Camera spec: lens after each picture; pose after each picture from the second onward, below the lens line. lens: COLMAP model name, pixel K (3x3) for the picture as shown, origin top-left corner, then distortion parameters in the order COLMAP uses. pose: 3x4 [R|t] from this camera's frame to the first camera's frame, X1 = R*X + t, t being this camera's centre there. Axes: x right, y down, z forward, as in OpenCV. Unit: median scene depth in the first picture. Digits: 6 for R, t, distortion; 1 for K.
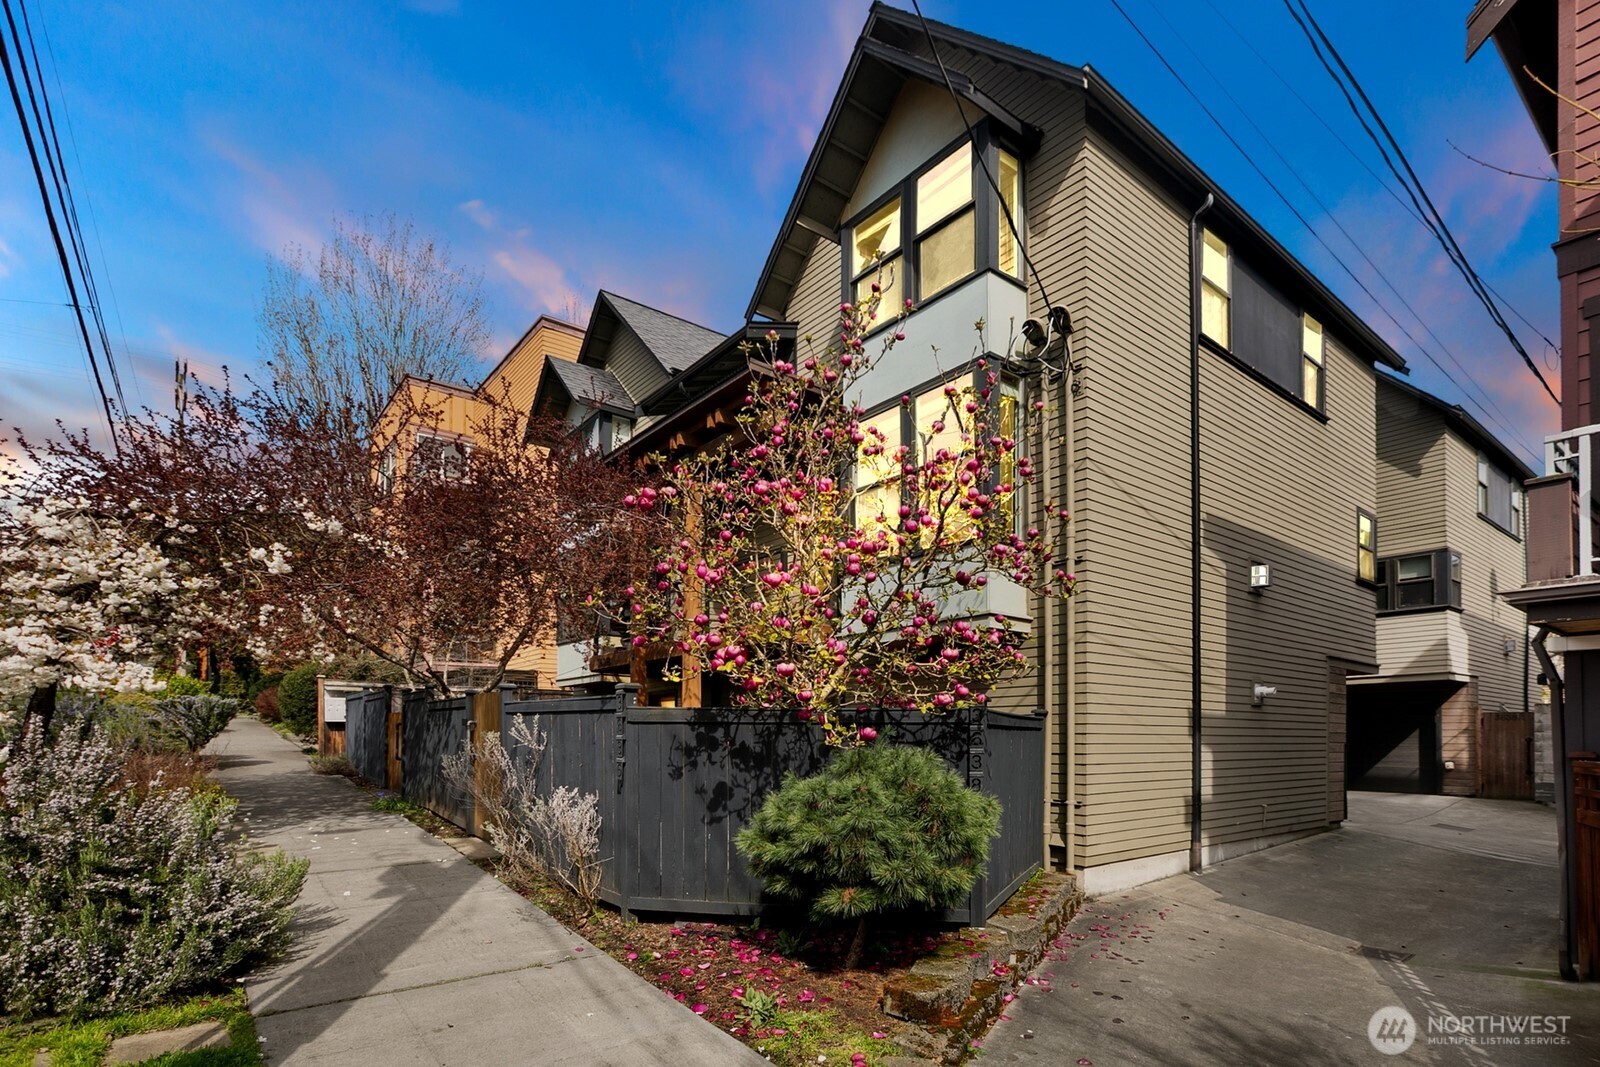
lens RADIAL K [[797.3, 0, 774.1], [0, 797.3, 532.4], [0, 0, 1]] dist [-0.000542, -0.000169]
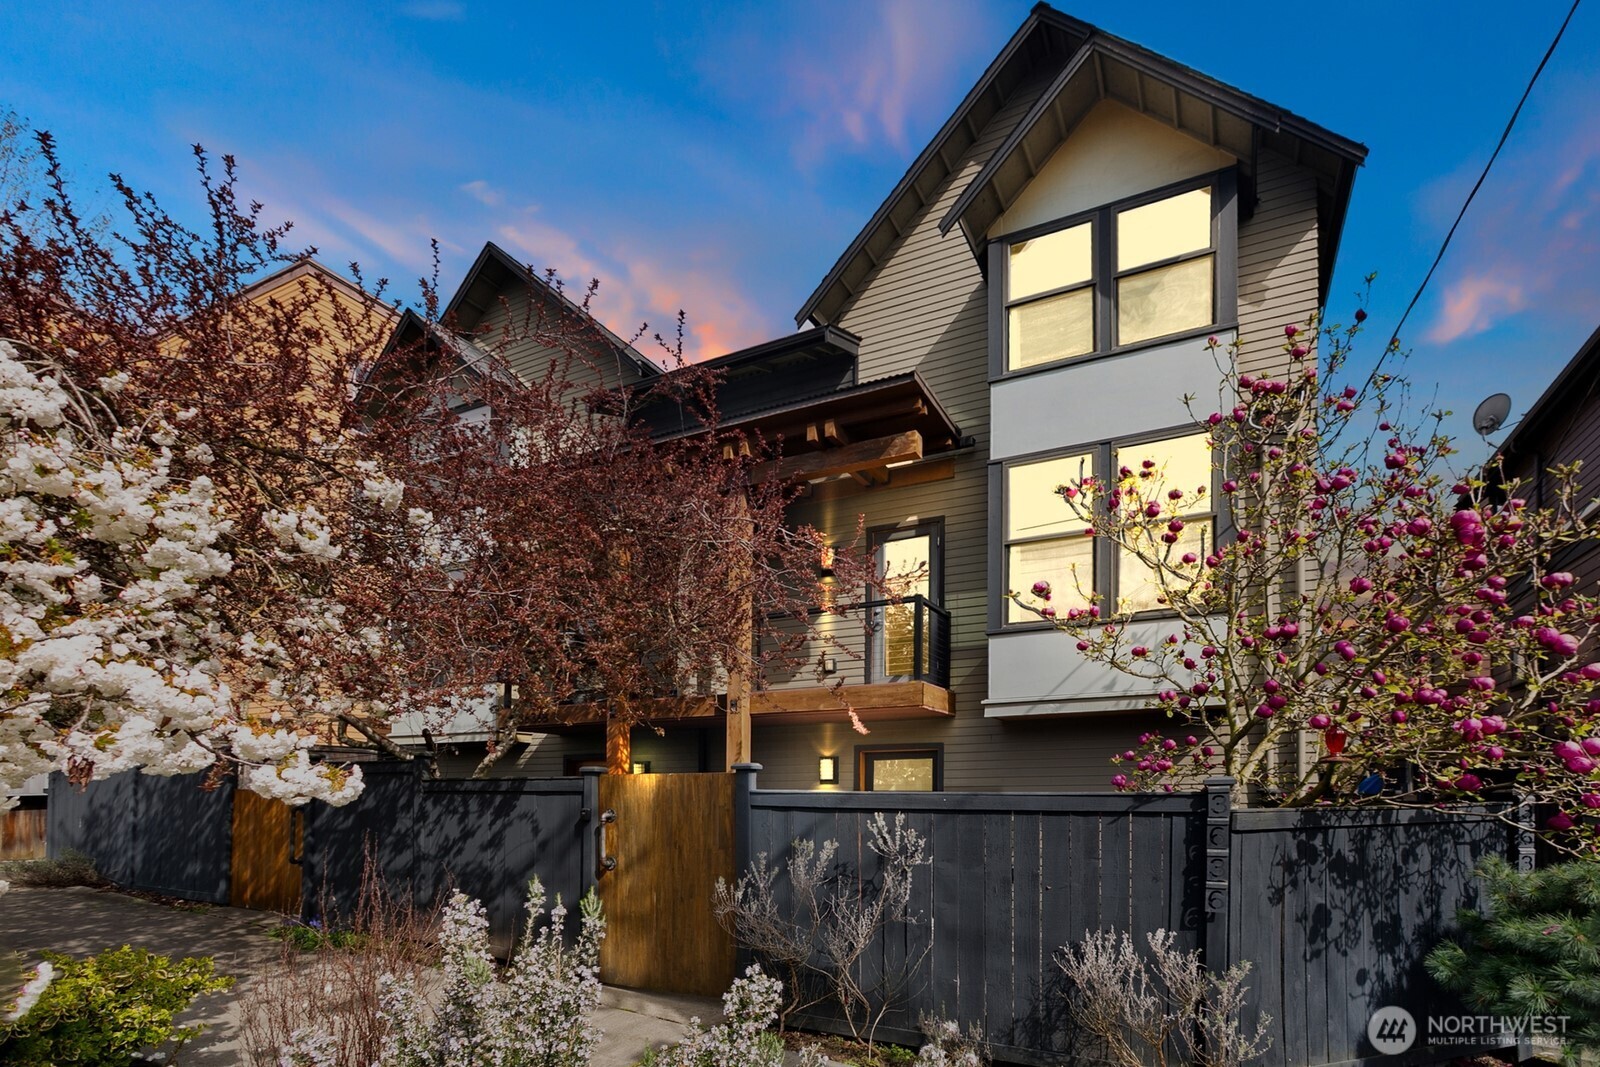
lens RADIAL K [[791.2, 0, 805.3], [0, 791.2, 600.4], [0, 0, 1]] dist [-0.000743, -0.000033]
pose [[0.906288, 0.082821, 0.414468, -0.851216], [-0.090942, 0.995856, -0.000142, 0.066407], [-0.412762, -0.037564, 0.910064, 0.518388]]
